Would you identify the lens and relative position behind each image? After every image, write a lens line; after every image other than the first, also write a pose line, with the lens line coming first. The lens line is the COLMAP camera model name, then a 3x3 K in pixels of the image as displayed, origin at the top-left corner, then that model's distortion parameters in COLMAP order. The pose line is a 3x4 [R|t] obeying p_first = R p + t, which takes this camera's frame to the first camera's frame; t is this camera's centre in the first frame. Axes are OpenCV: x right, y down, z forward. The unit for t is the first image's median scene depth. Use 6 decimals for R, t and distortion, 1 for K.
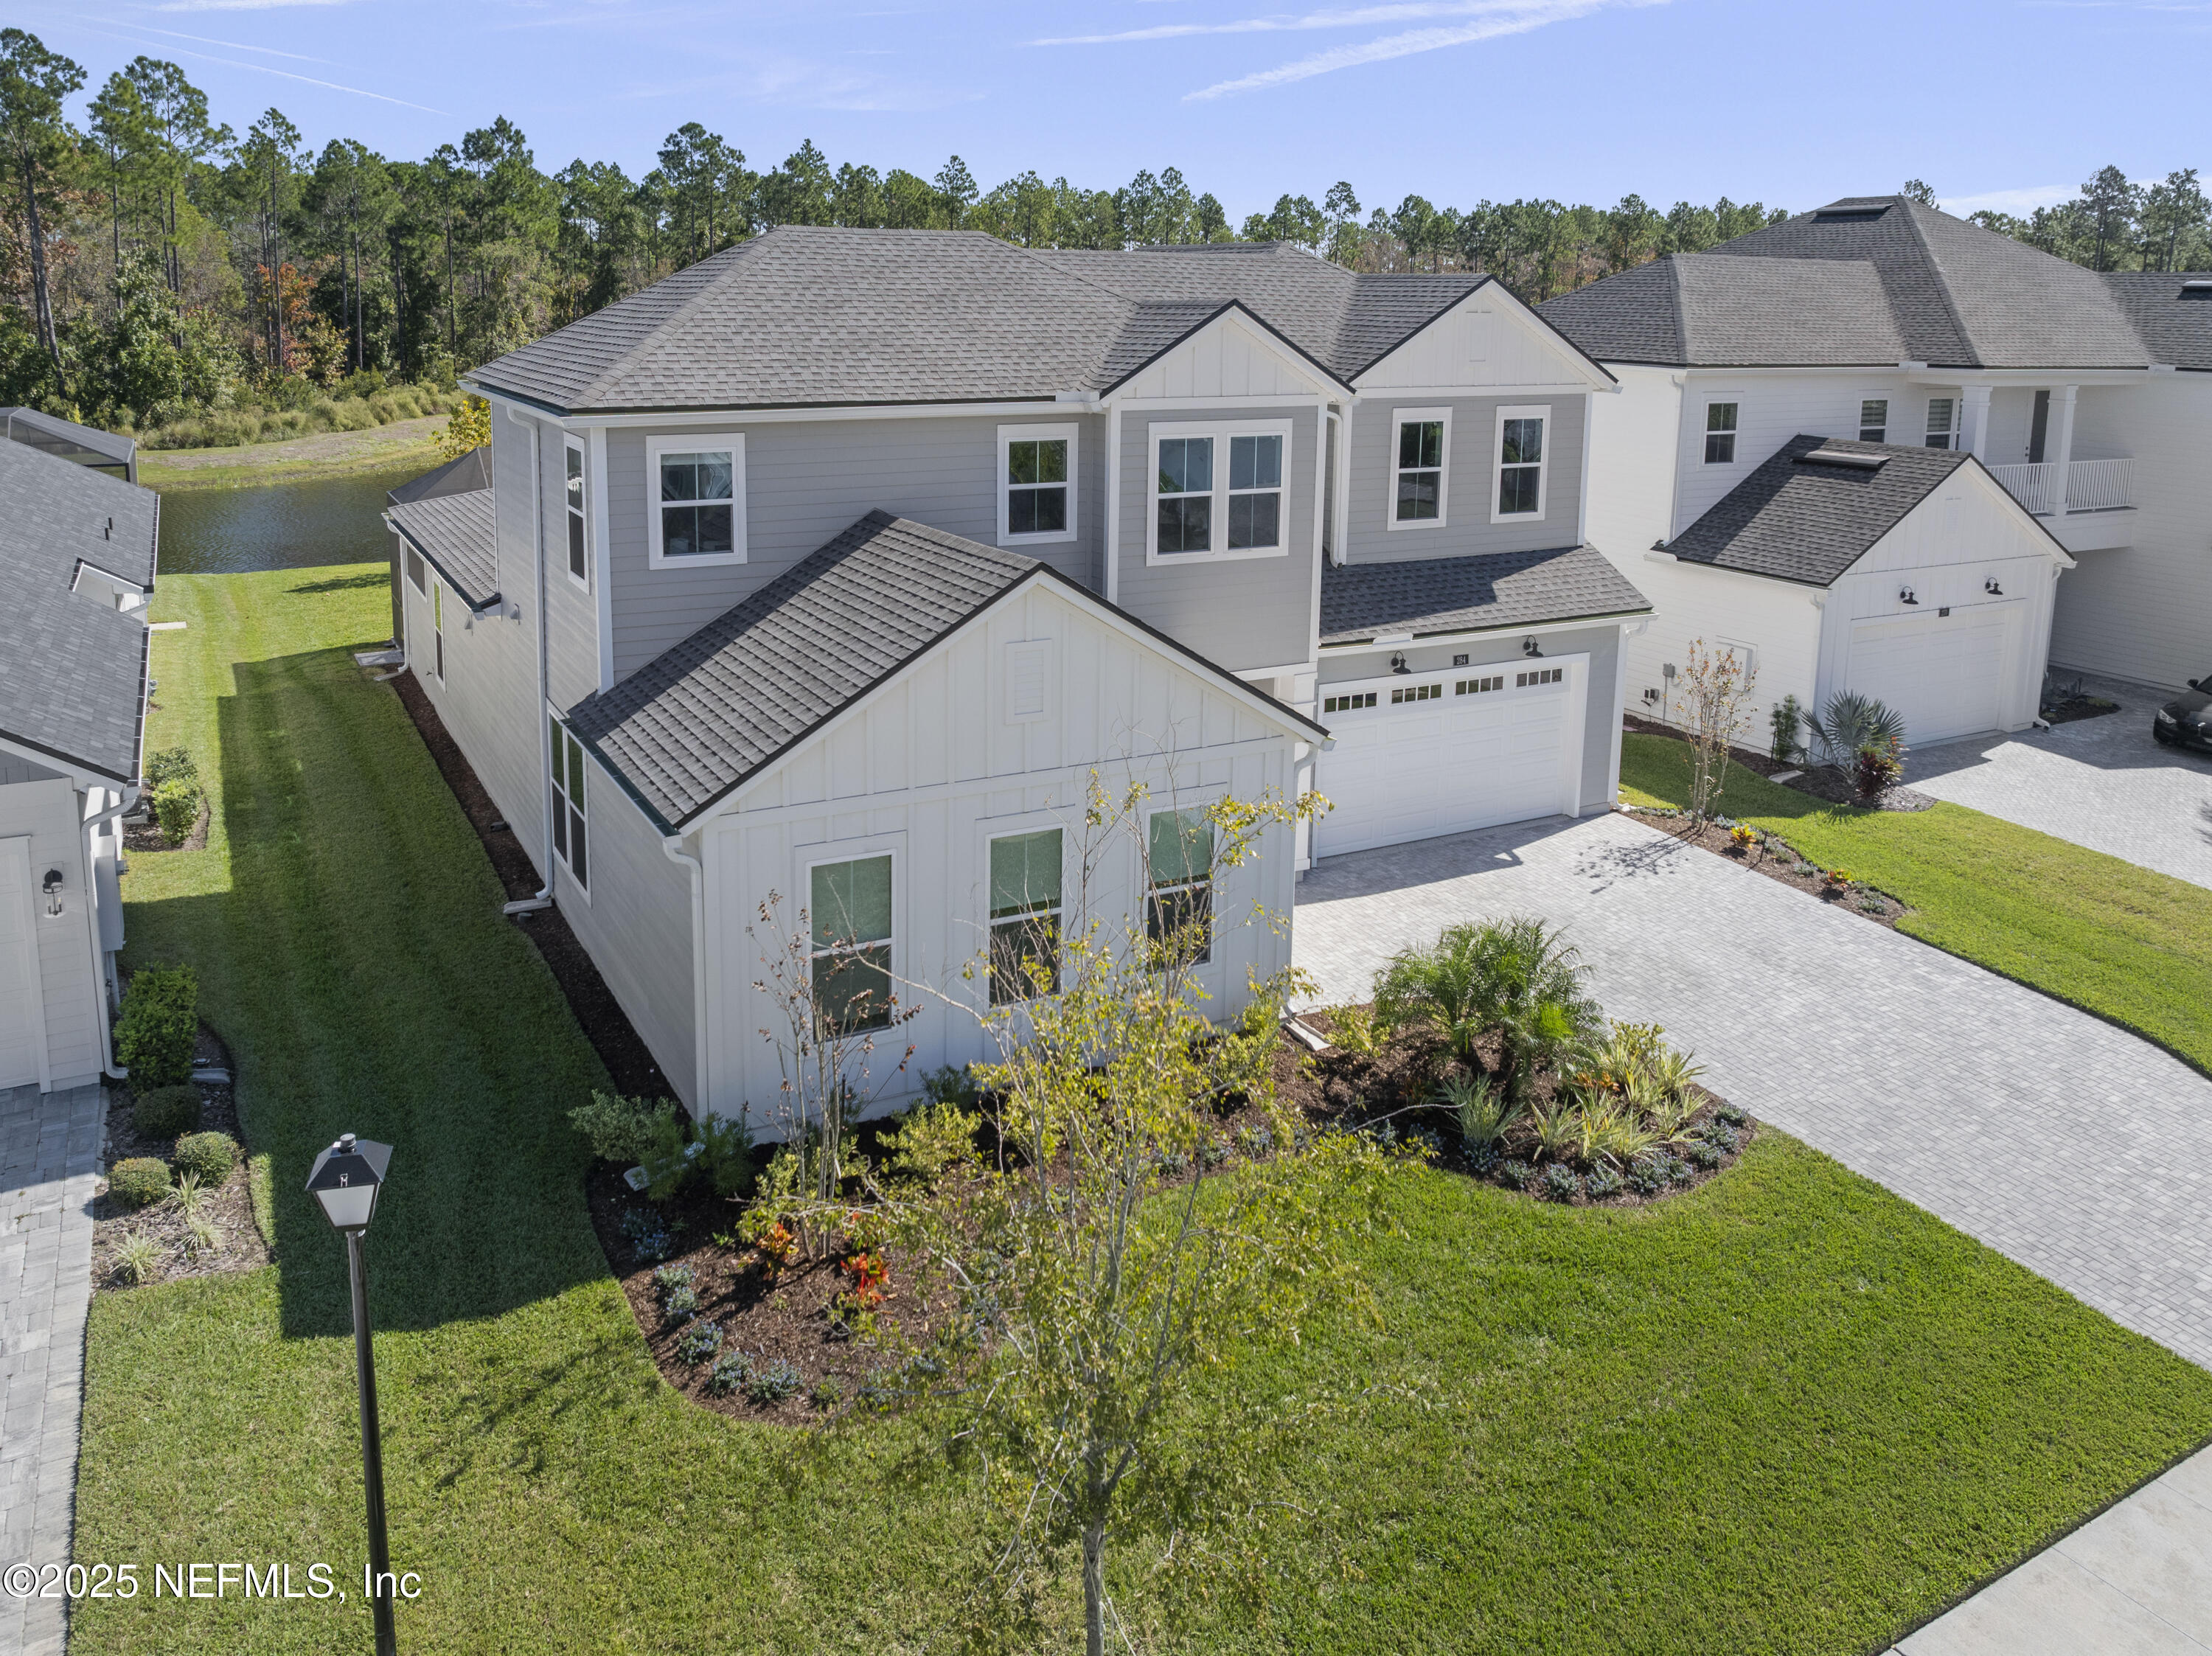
lens RADIAL K [[1657.9, 0, 1098.0], [0, 1657.9, 831.2], [0, 0, 1]] dist [-0.045137, 0.000600]
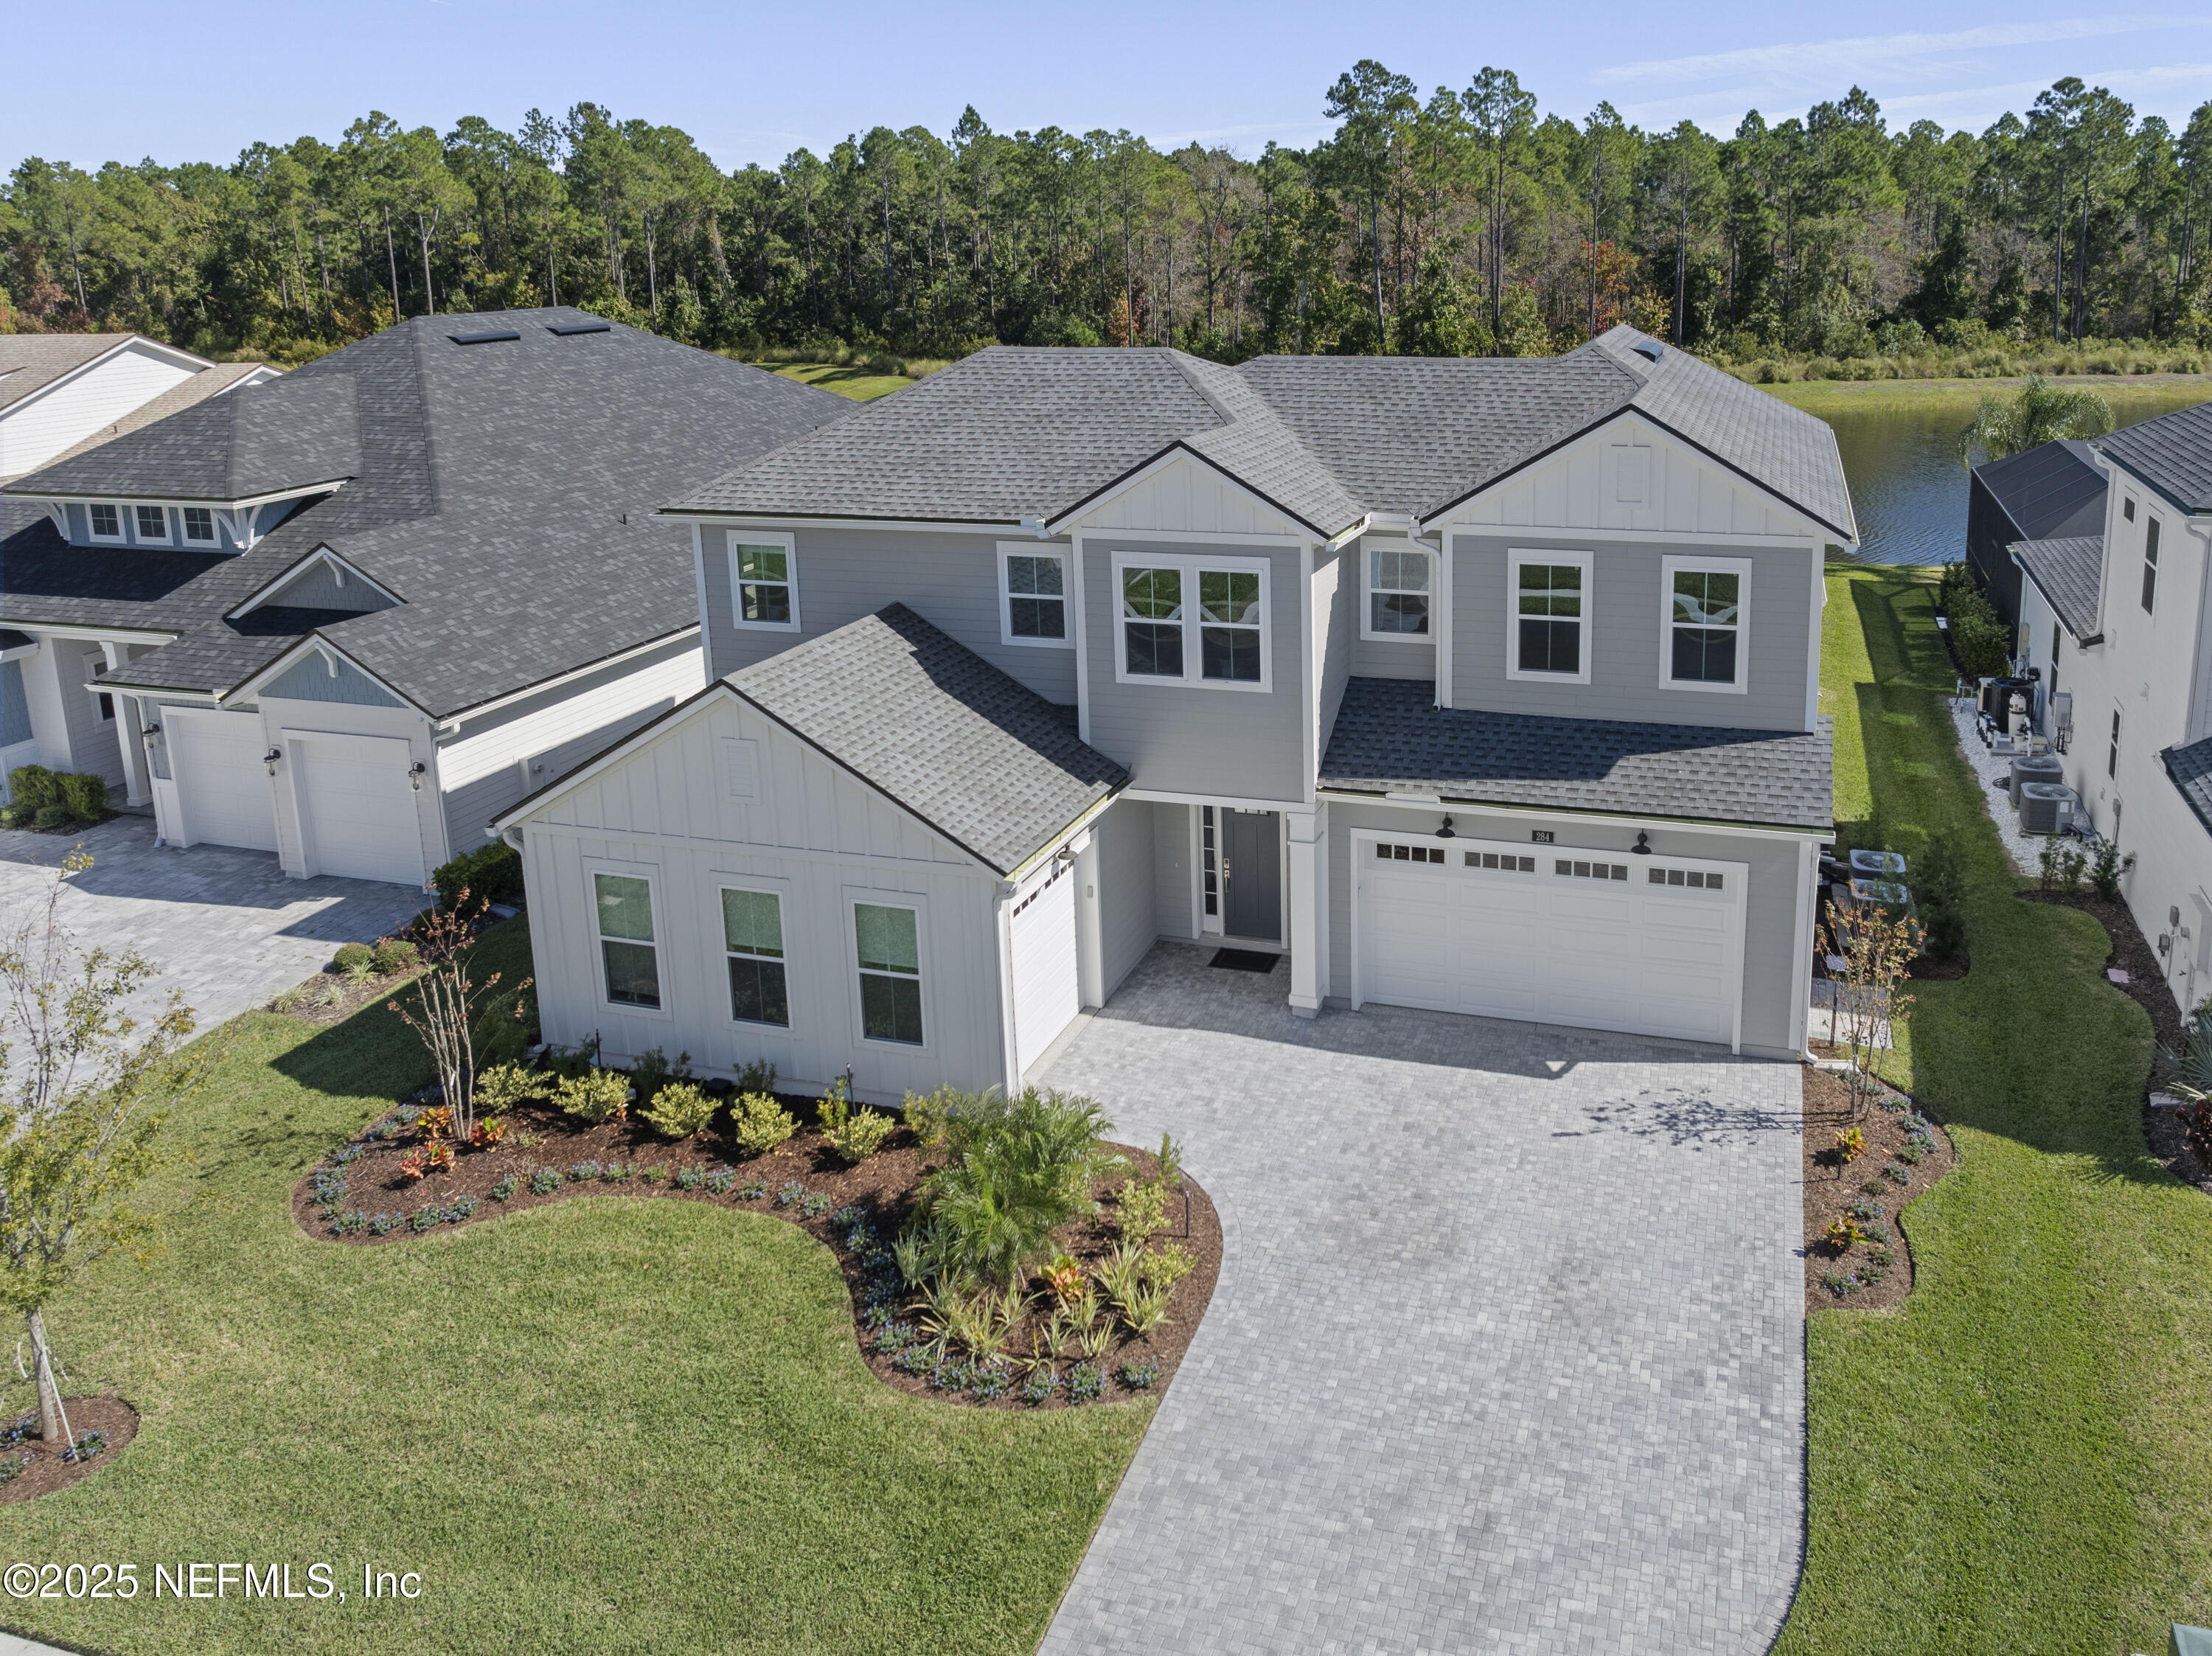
lens RADIAL K [[1565.3, 0, 1114.4], [0, 1565.3, 815.8], [0, 0, 1]] dist [-0.019023, 0.002057]
pose [[0.694052, 0.223473, -0.684362, 0.628199], [-0.202014, 0.972864, 0.112806, -0.161511], [0.691000, 0.059958, 0.720363, 0.236489]]
